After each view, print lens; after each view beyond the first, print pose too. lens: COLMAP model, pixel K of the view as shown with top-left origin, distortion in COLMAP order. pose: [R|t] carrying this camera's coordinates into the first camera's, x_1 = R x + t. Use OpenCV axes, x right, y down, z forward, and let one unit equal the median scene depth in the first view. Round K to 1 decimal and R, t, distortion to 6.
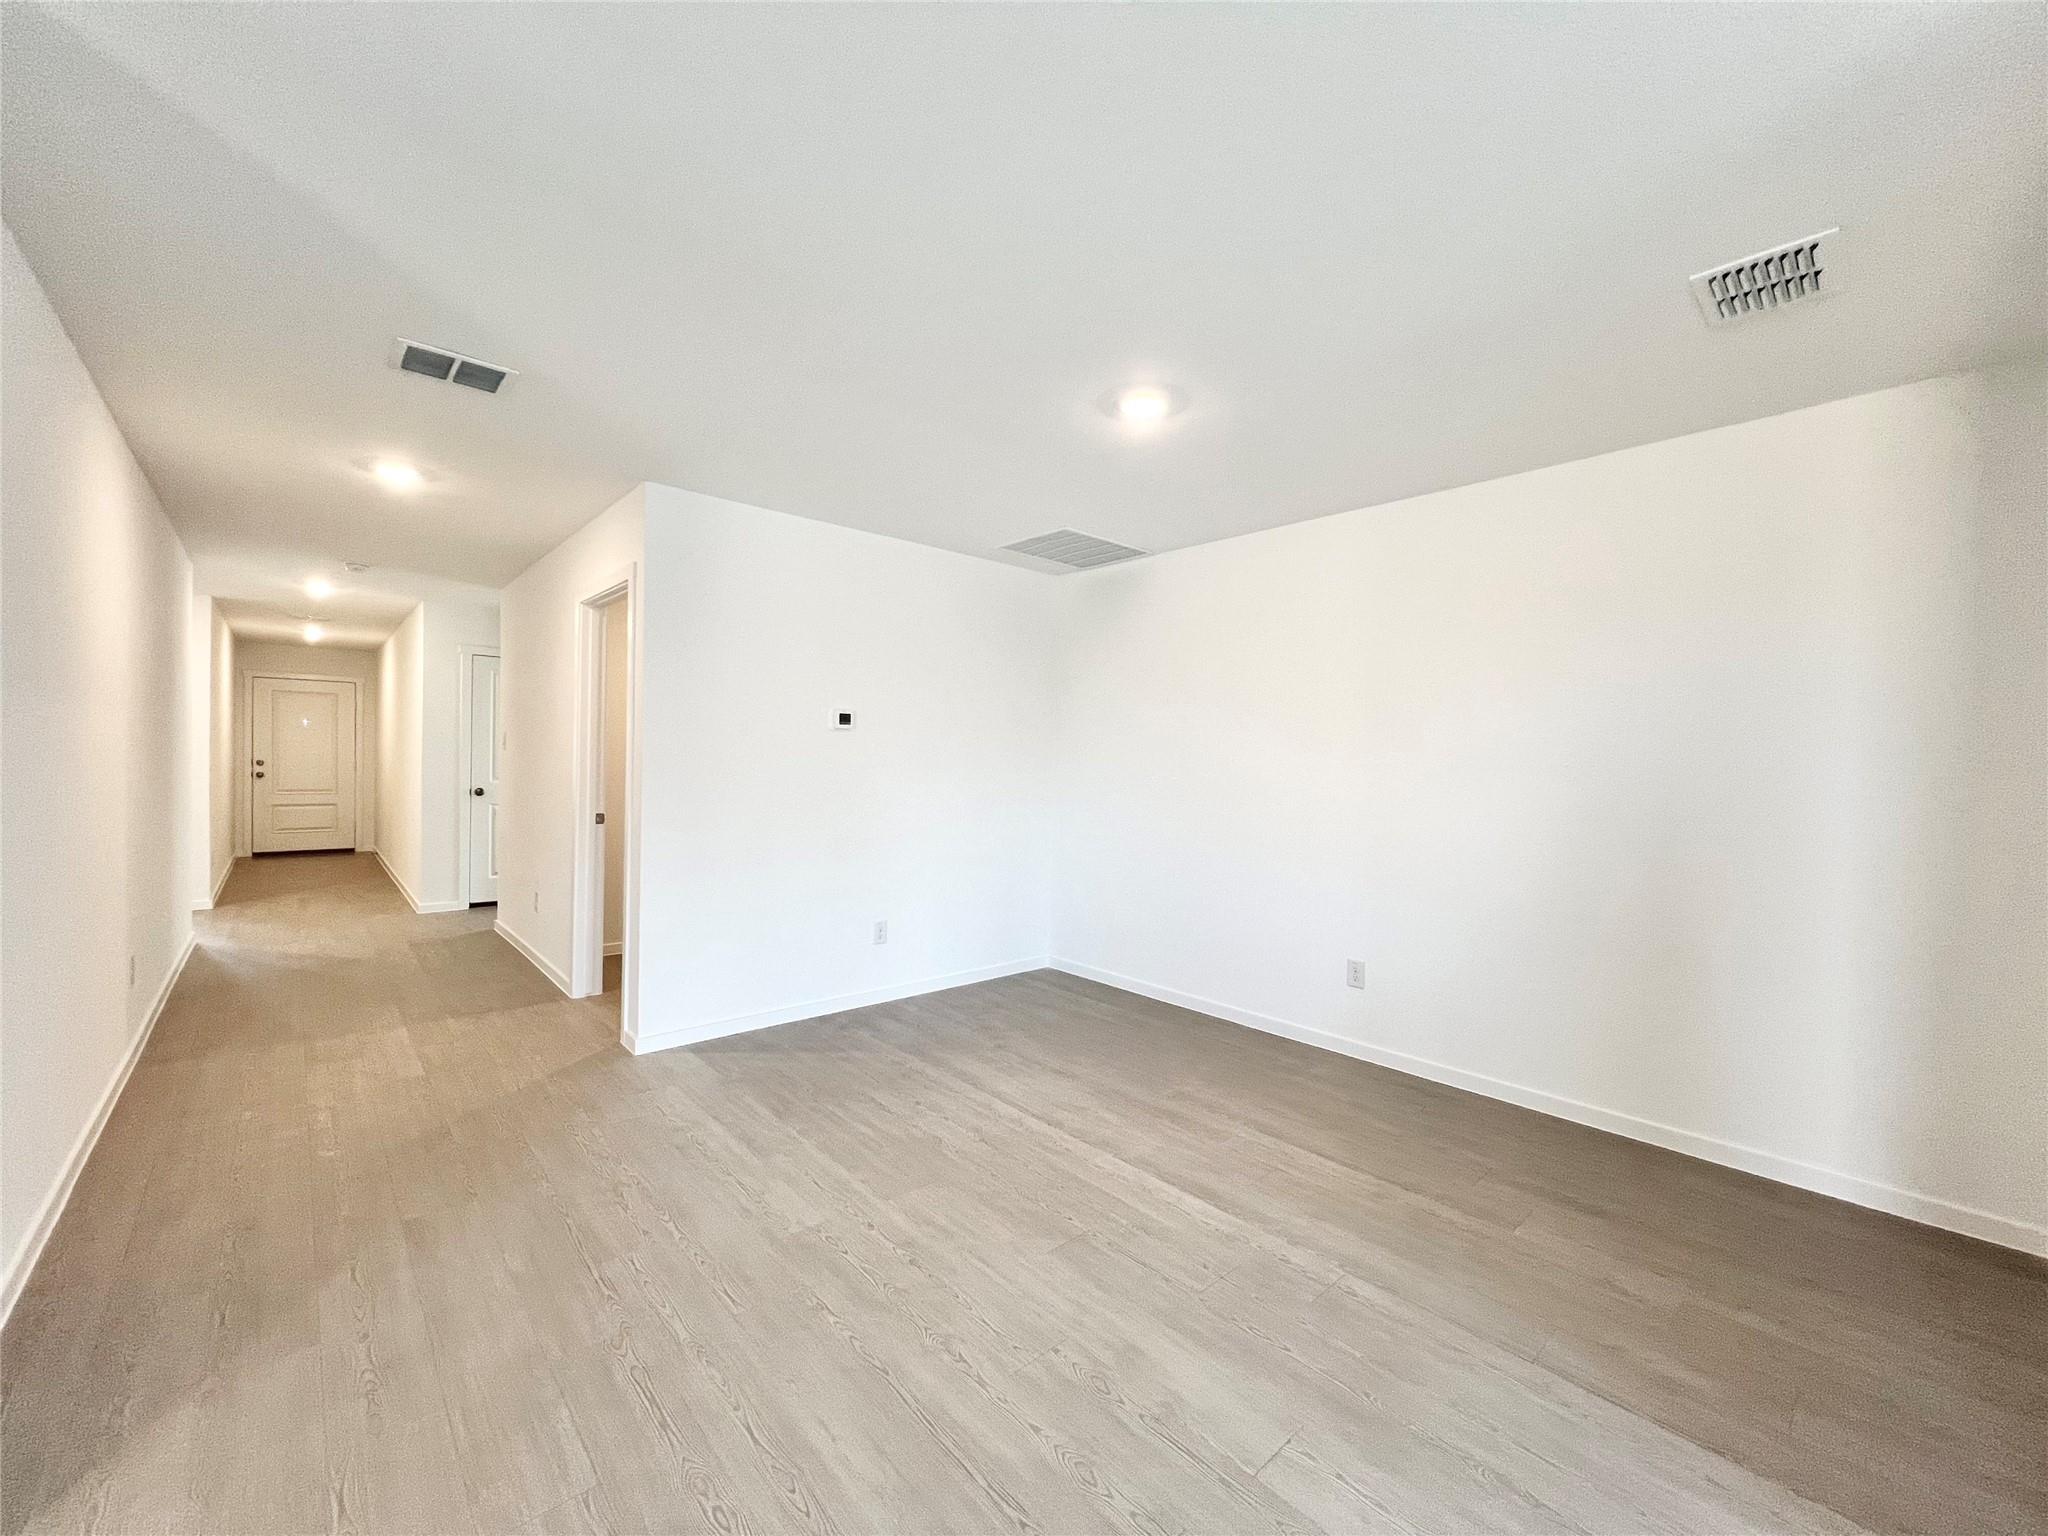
lens RADIAL K [[819.0, 0, 1041.7], [0, 819.0, 781.9], [0, 0, 1]] dist [-0.000558, -0.000238]
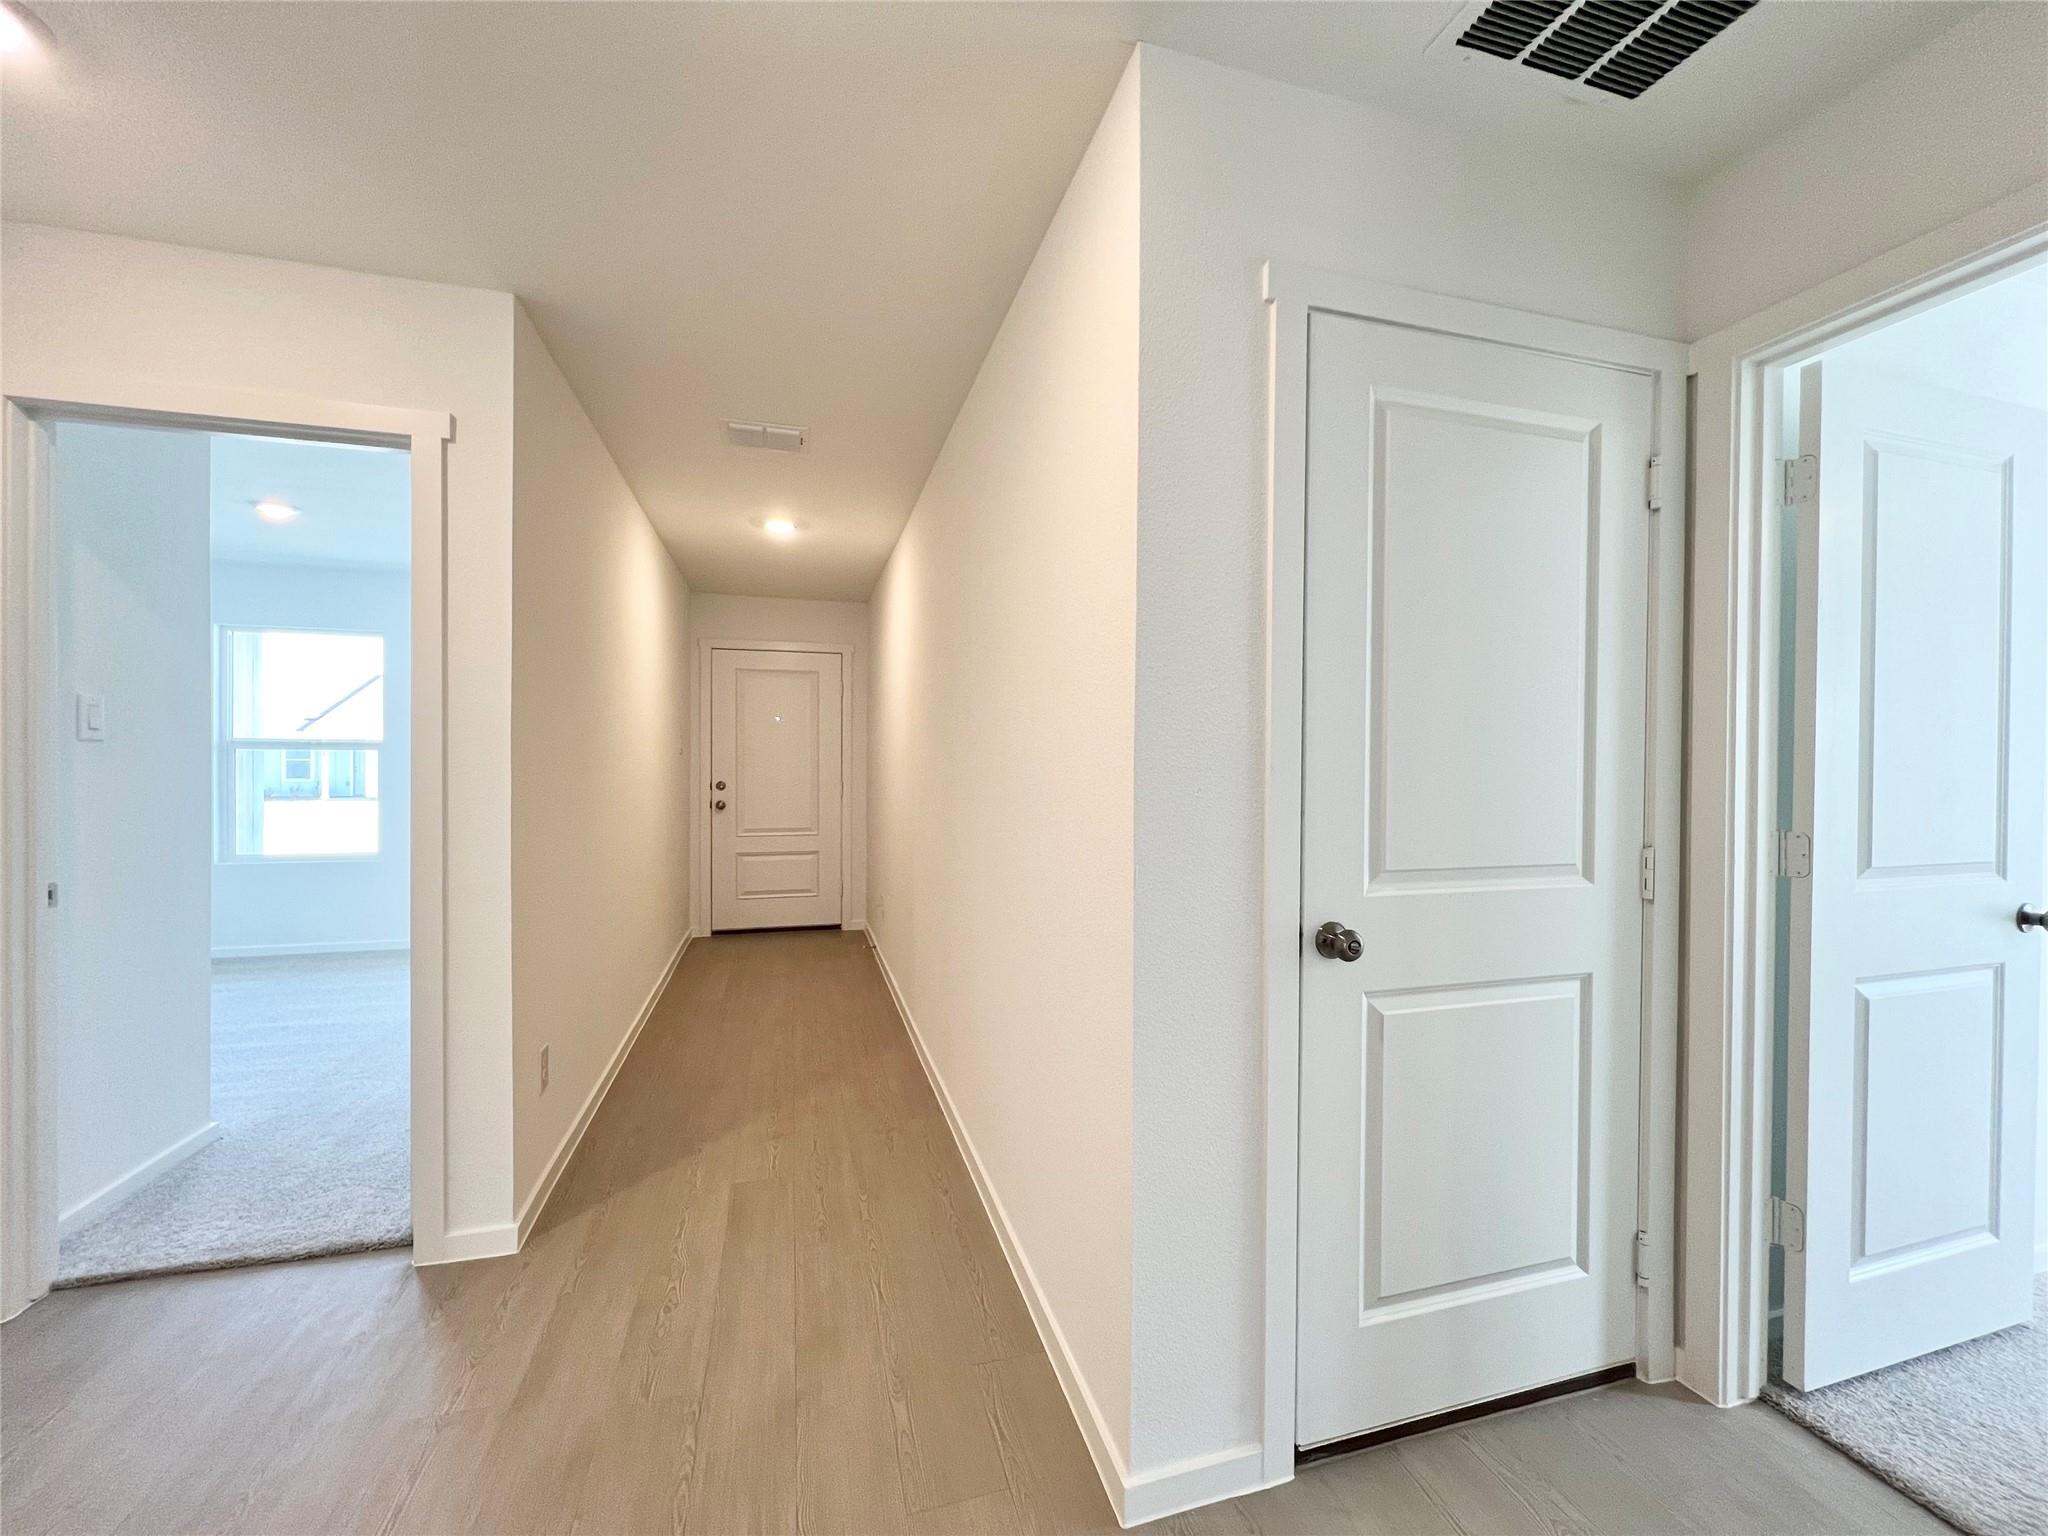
lens RADIAL K [[819.0, 0, 1019.9], [0, 819.0, 772.7], [0, 0, 1]] dist [-0.000558, -0.000238]
pose [[0.893691, -0.010604, -0.448558, -0.472732], [0.001657, 0.999792, -0.020334, -0.020204], [0.448680, 0.017429, 0.893522, 0.545187]]
